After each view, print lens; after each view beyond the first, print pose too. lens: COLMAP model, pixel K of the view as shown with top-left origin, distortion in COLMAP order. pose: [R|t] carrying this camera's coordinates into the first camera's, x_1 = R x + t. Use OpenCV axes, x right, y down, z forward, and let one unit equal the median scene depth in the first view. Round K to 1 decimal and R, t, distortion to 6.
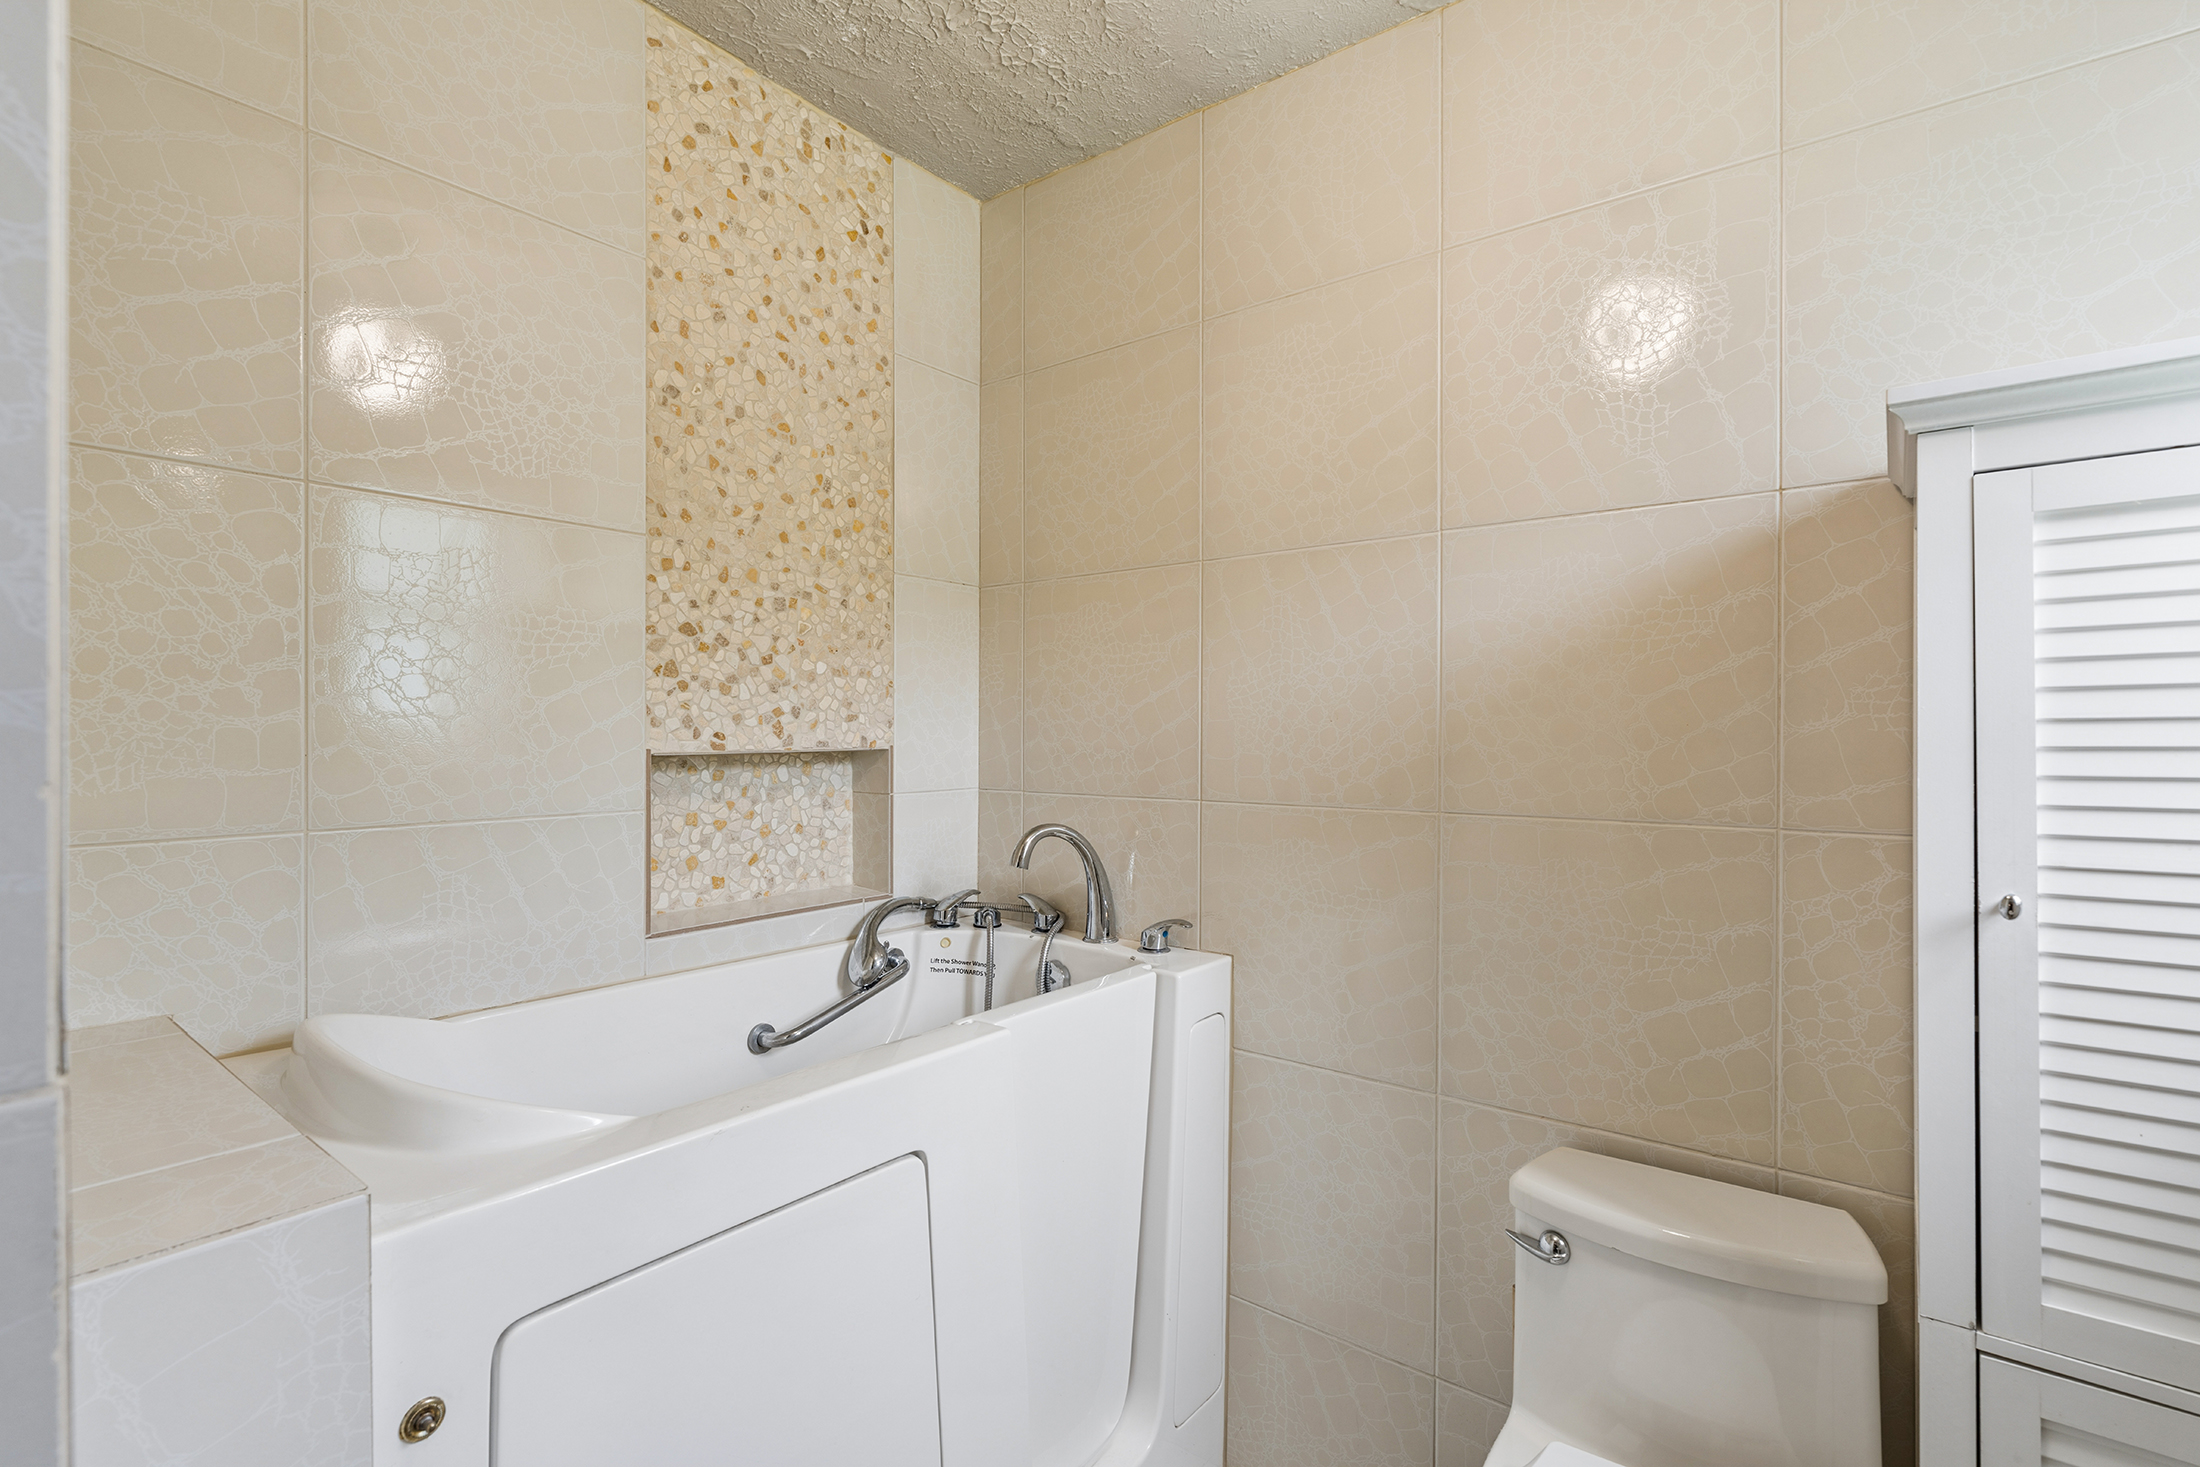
lens RADIAL K [[1000.7, 0, 1100.0], [0, 1000.7, 733.5], [0, 0, 1]] dist [-0.014724, 0.008842]
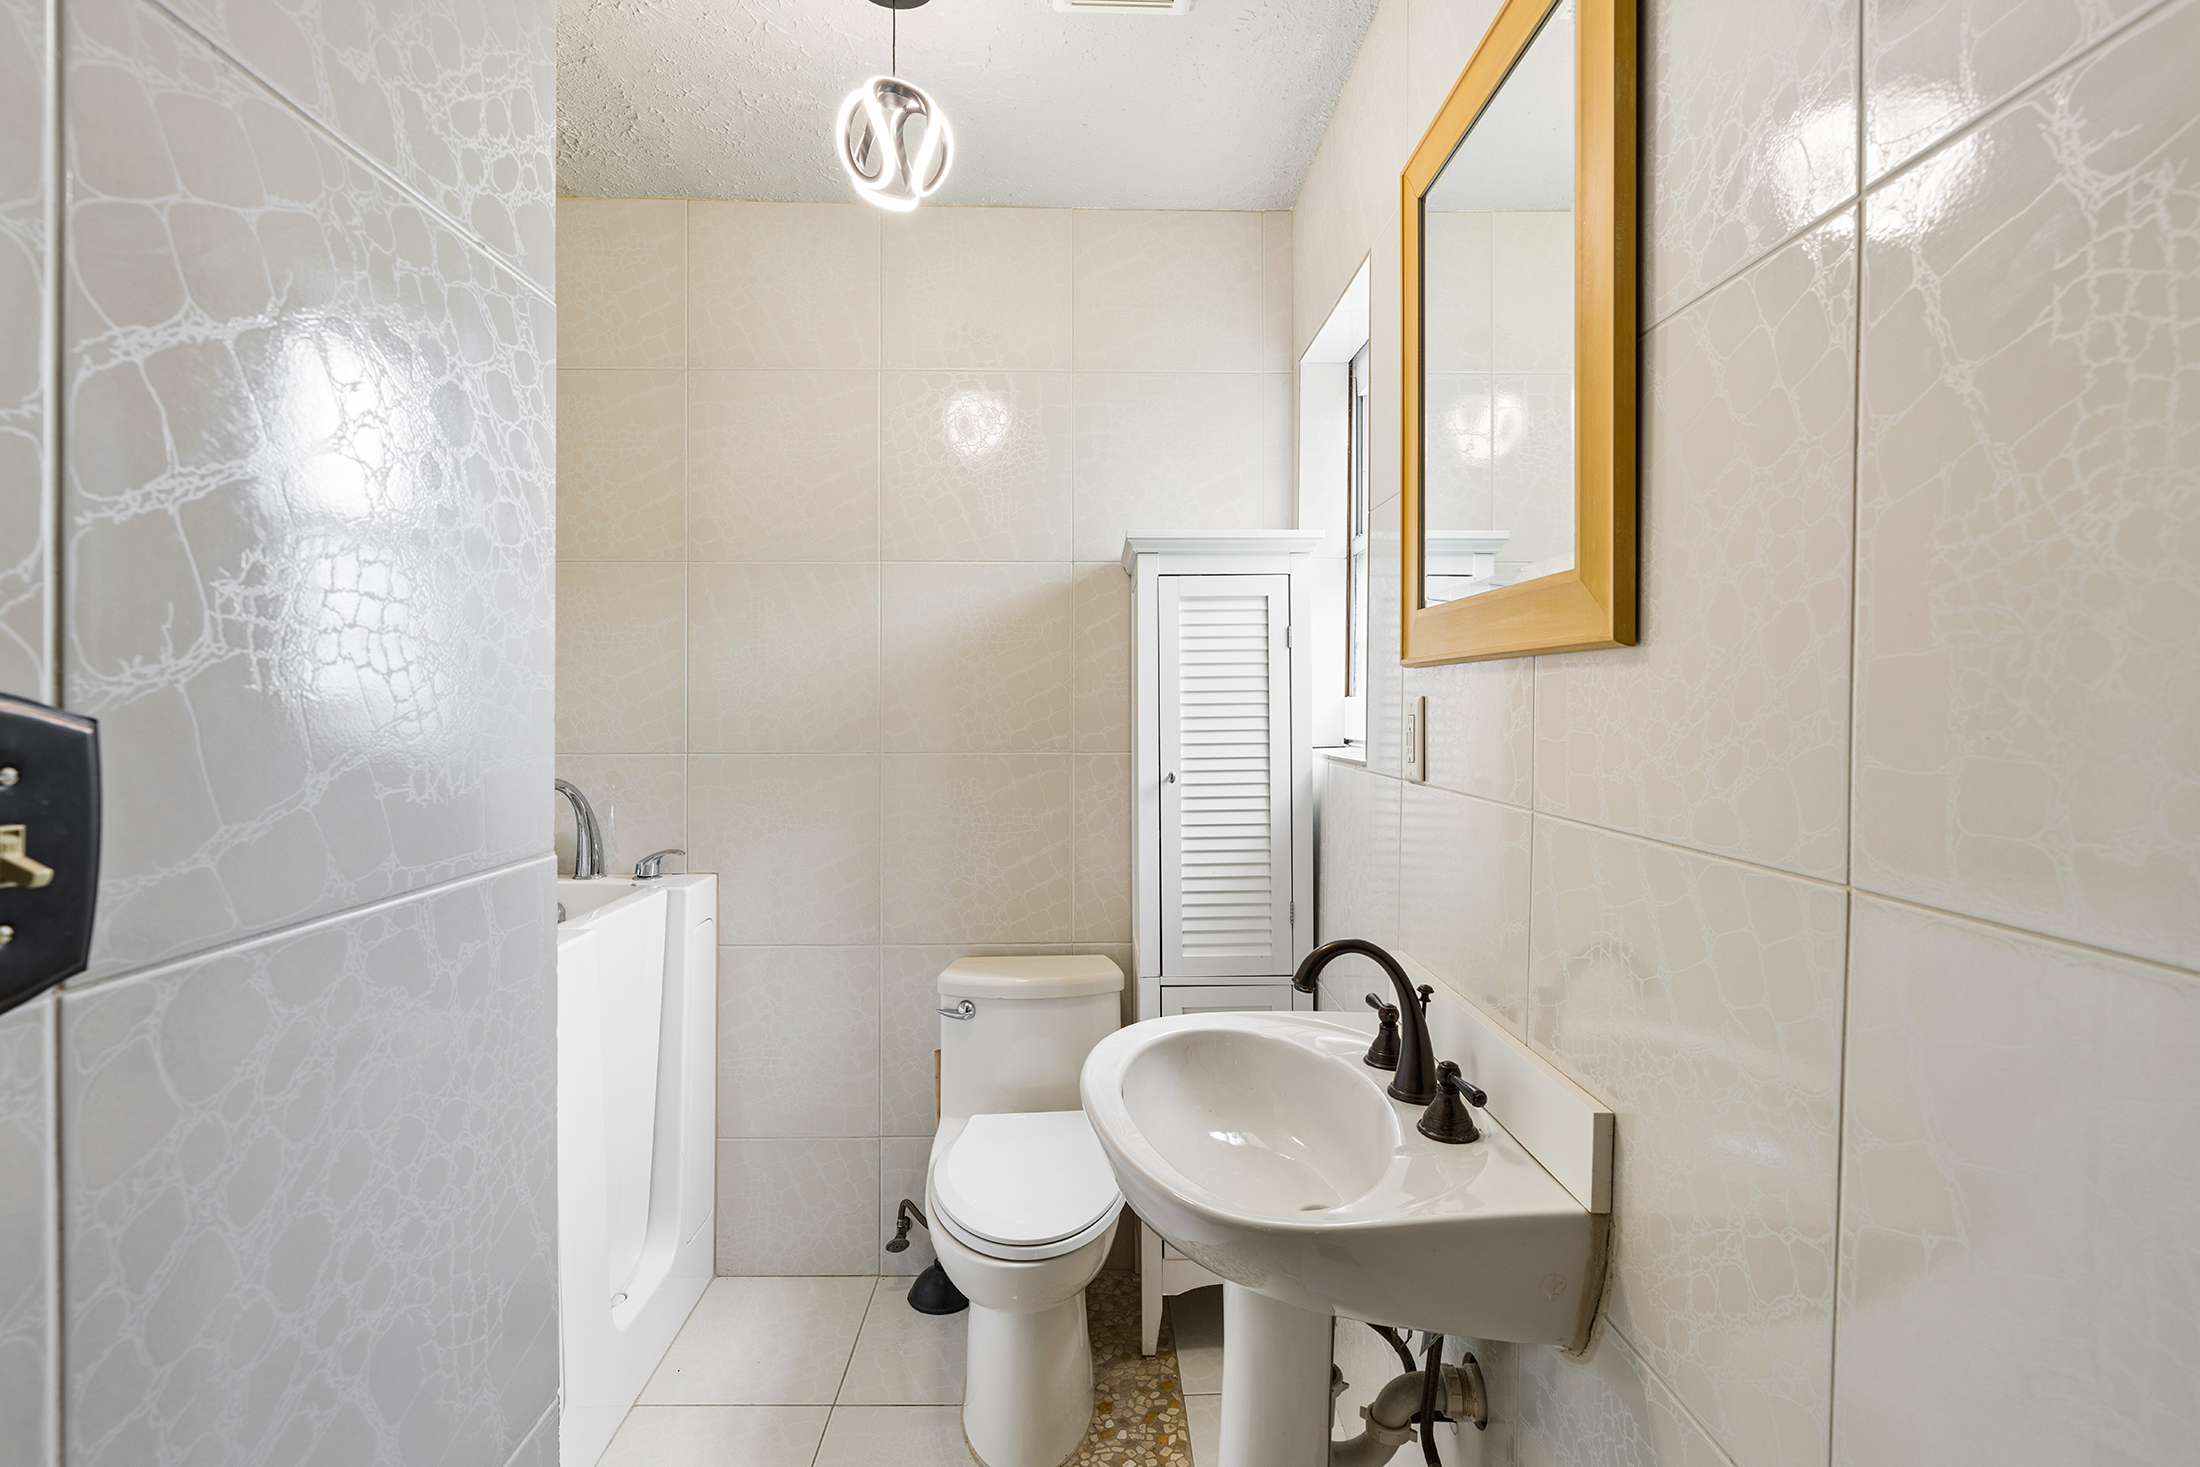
lens RADIAL K [[1020.6, 0, 1084.3], [0, 1020.6, 717.5], [0, 0, 1]] dist [-0.008752, 0.001928]
pose [[0.780895, -0.012117, 0.624544, -0.431145], [0.003498, 0.999881, 0.015026, 0.006695], [-0.624652, -0.009549, 0.780845, -0.428190]]
